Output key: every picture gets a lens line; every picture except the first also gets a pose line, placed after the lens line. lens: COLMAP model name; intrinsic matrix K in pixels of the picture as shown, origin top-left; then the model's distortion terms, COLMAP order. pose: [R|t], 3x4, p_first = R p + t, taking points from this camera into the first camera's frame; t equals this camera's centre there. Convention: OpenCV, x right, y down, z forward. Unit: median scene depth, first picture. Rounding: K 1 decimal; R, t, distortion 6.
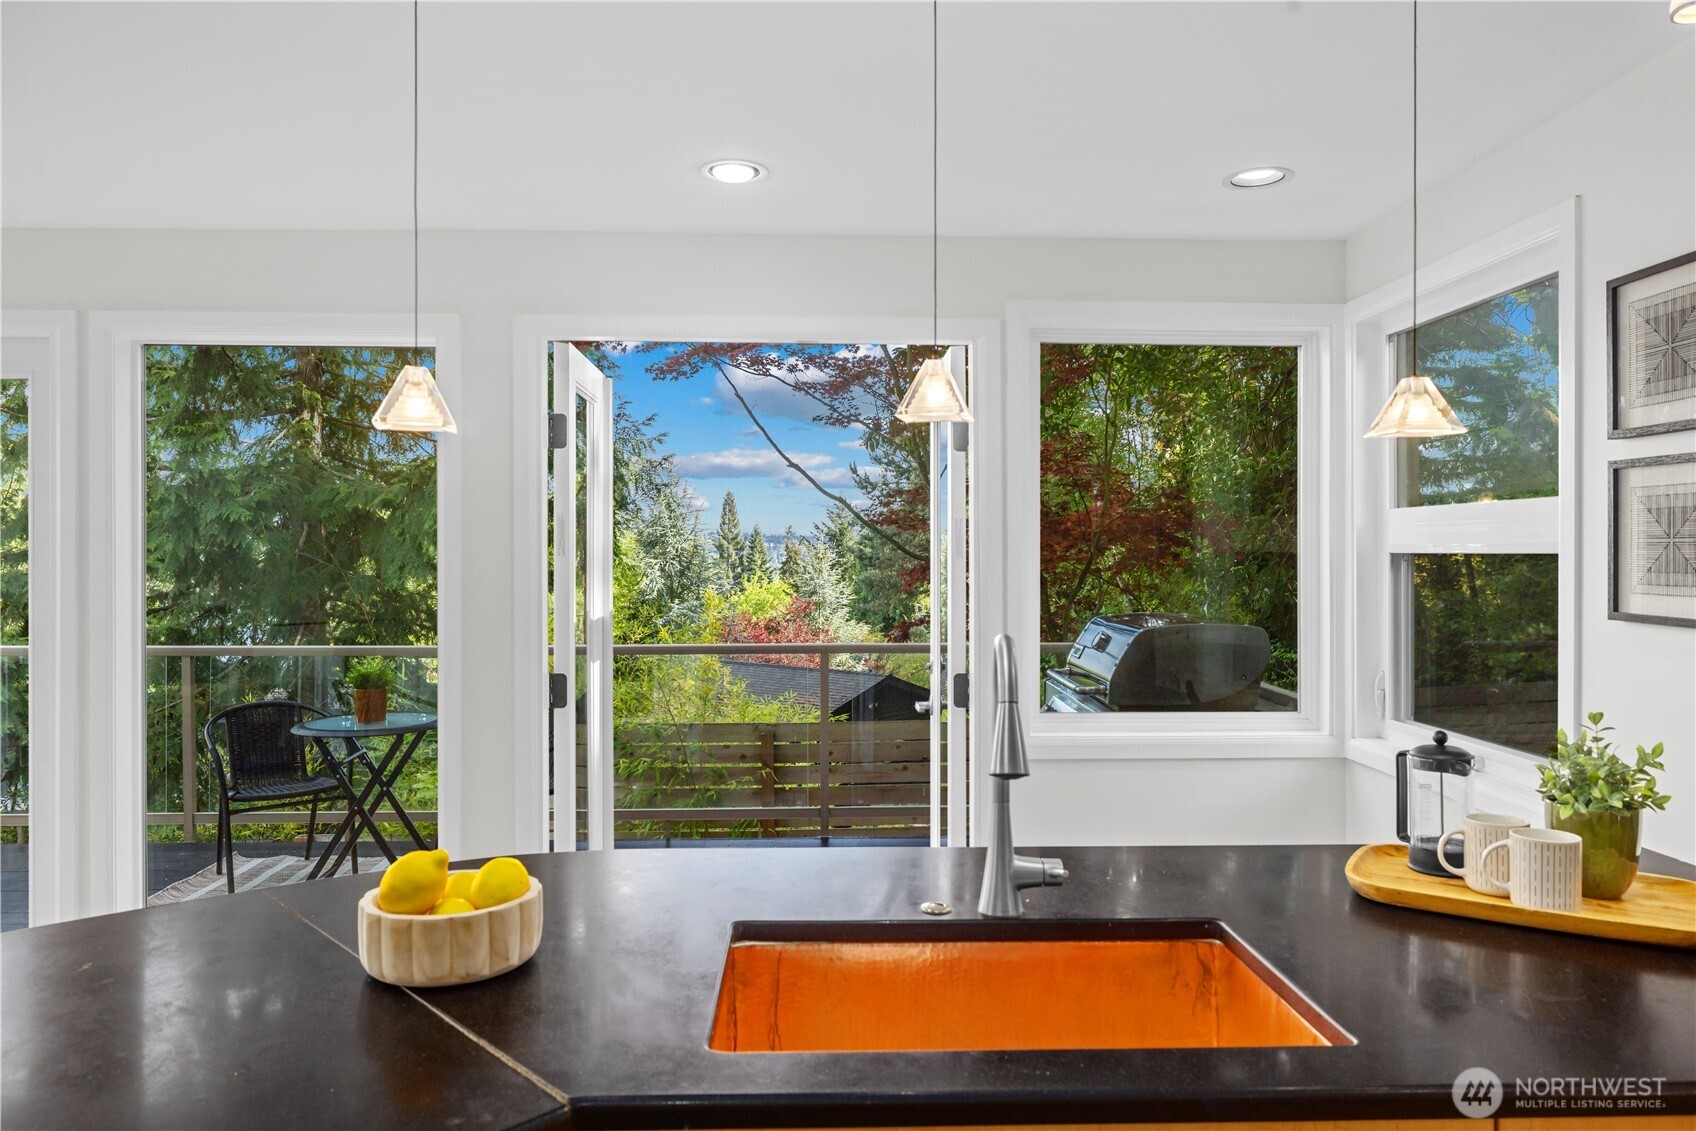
lens RADIAL K [[1120.5, 0, 840.0], [0, 1120.5, 551.3], [0, 0, 1]] dist [-0.003360, 0.001687]
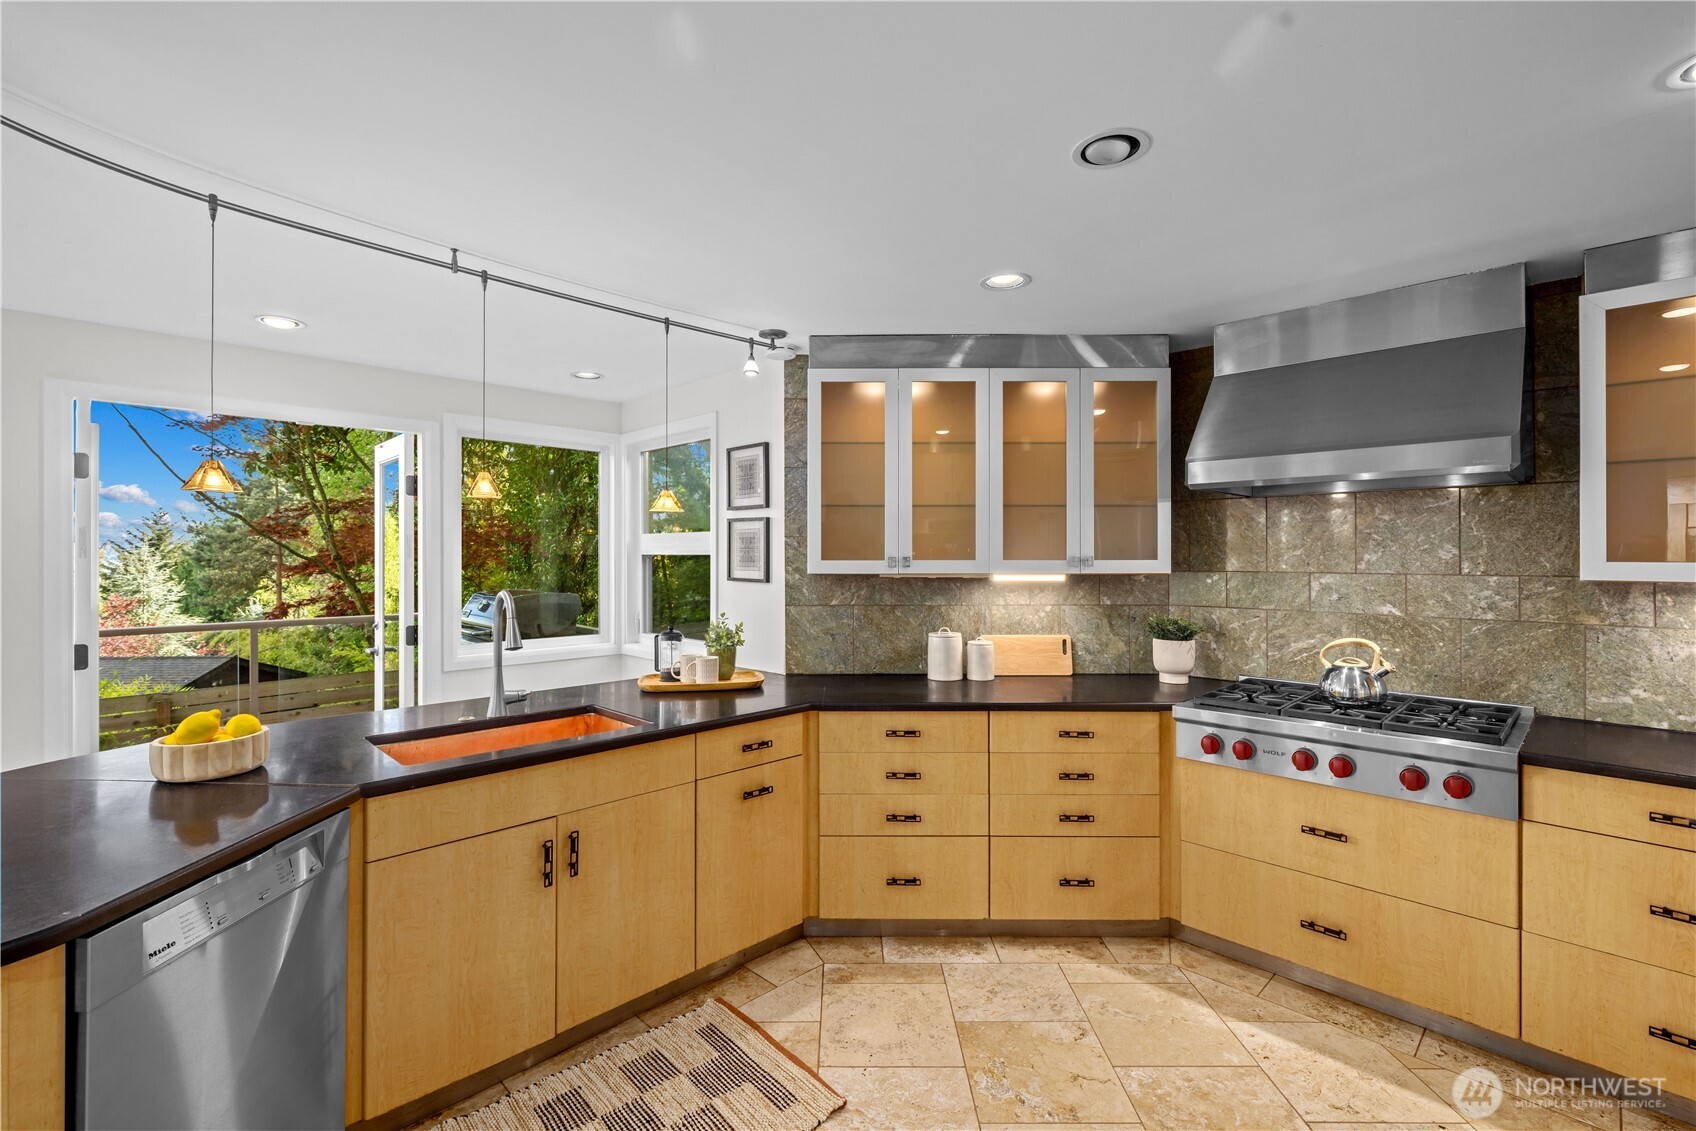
lens RADIAL K [[760.4, 0, 843.1], [0, 760.4, 554.0], [0, 0, 1]] dist [-0.001554, 0.000475]
pose [[0.732652, -0.000505, 0.680603, -0.202361], [0.000601, 1.000000, 0.000095, 0.000125], [-0.680603, 0.000340, 0.732652, -0.303861]]
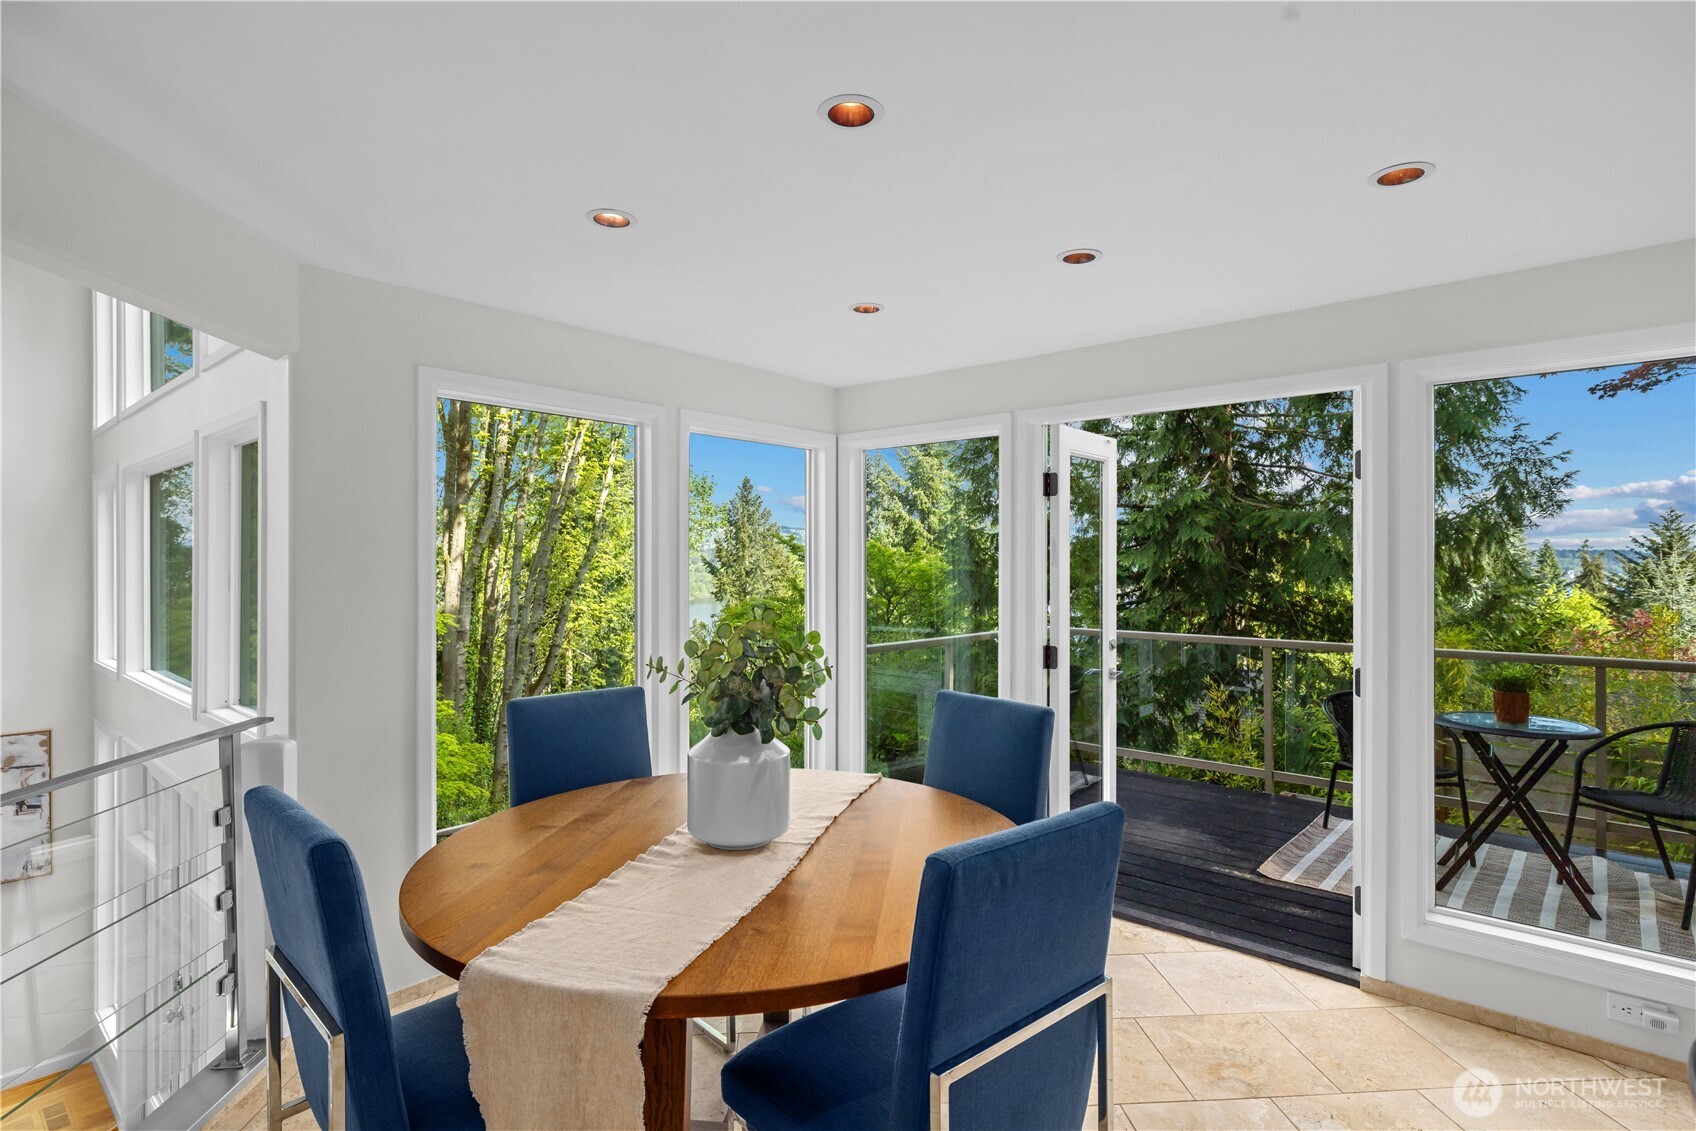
lens RADIAL K [[836.3, 0, 843.3], [0, 836.3, 566.9], [0, 0, 1]] dist [-0.008519, 0.000204]
pose [[0.732754, 0.002694, -0.680489, -0.471133], [-0.001203, 0.999996, 0.002663, 0.000962], [0.680493, -0.001133, 0.732754, -0.045320]]
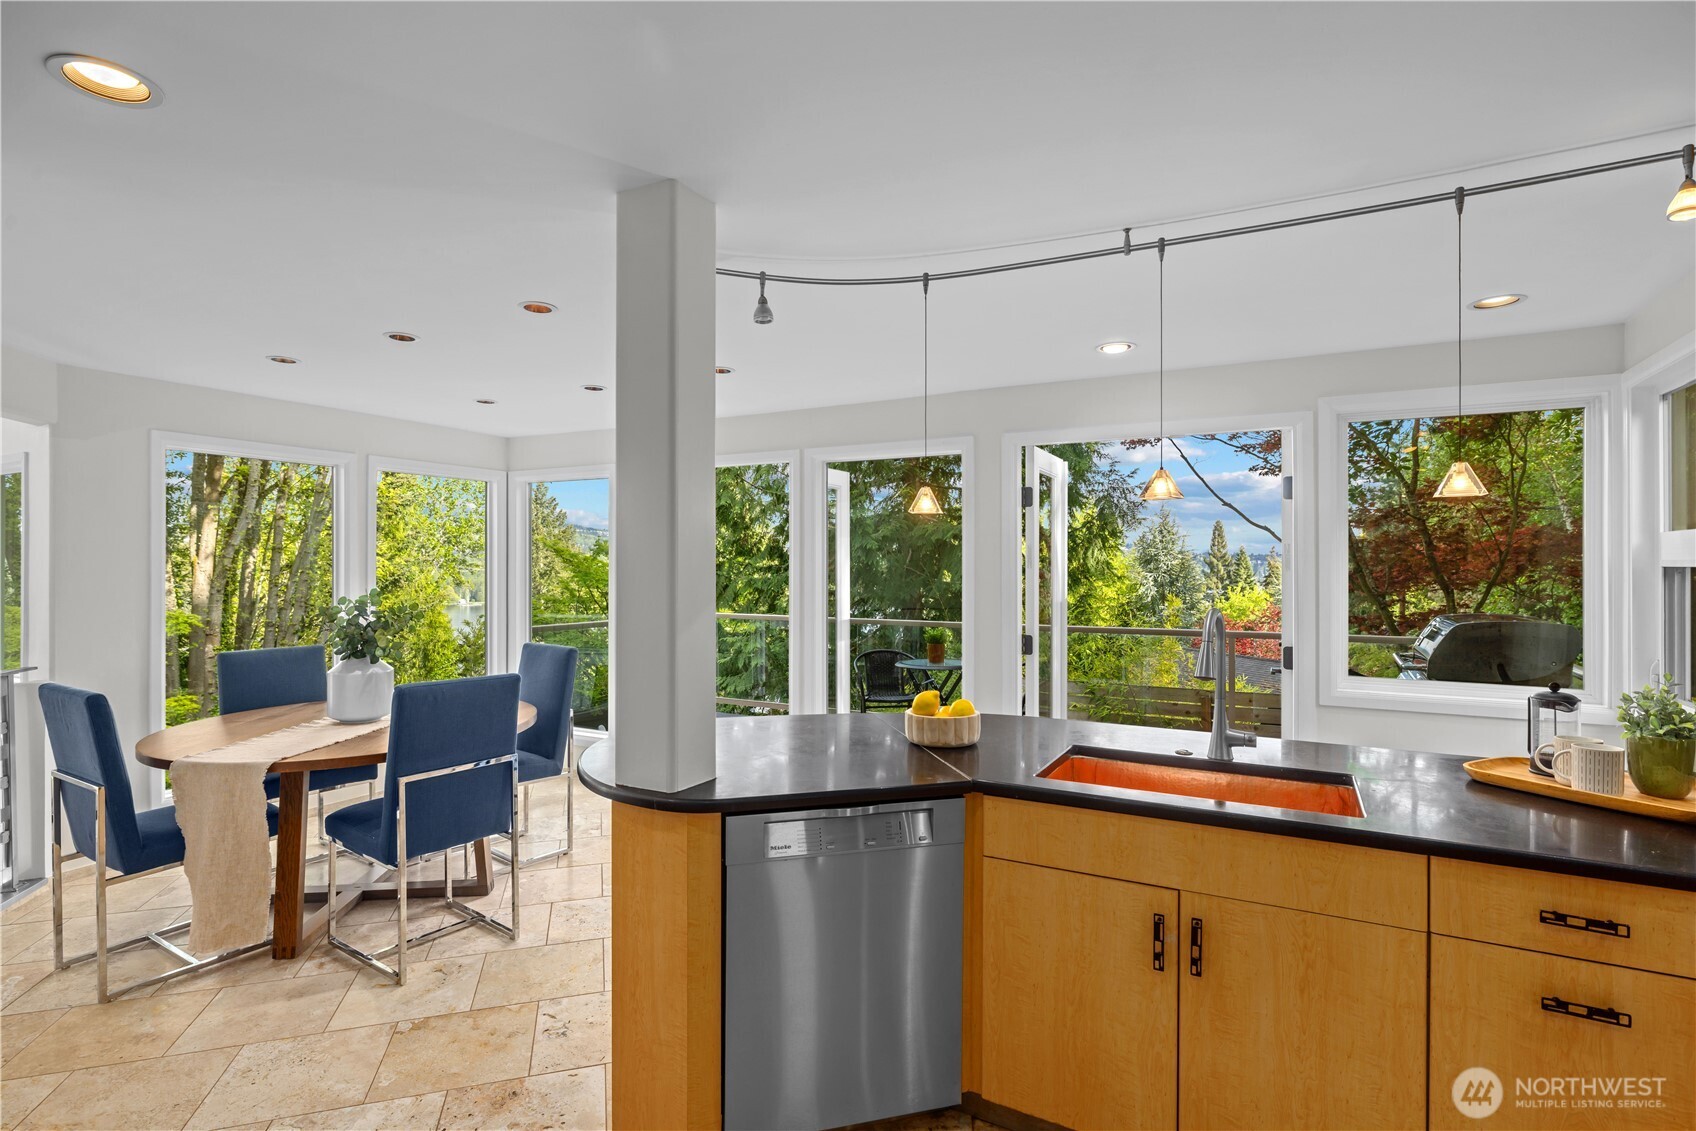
lens RADIAL K [[826.0, 0, 849.9], [0, 826.0, 568.1], [0, 0, 1]] dist [0.000928, 0.000429]
pose [[0.865147, 0.002045, -0.501515, 0.158443], [-0.001411, 0.999998, 0.001642, 0.002555], [0.501517, -0.000713, 0.865147, -0.263607]]
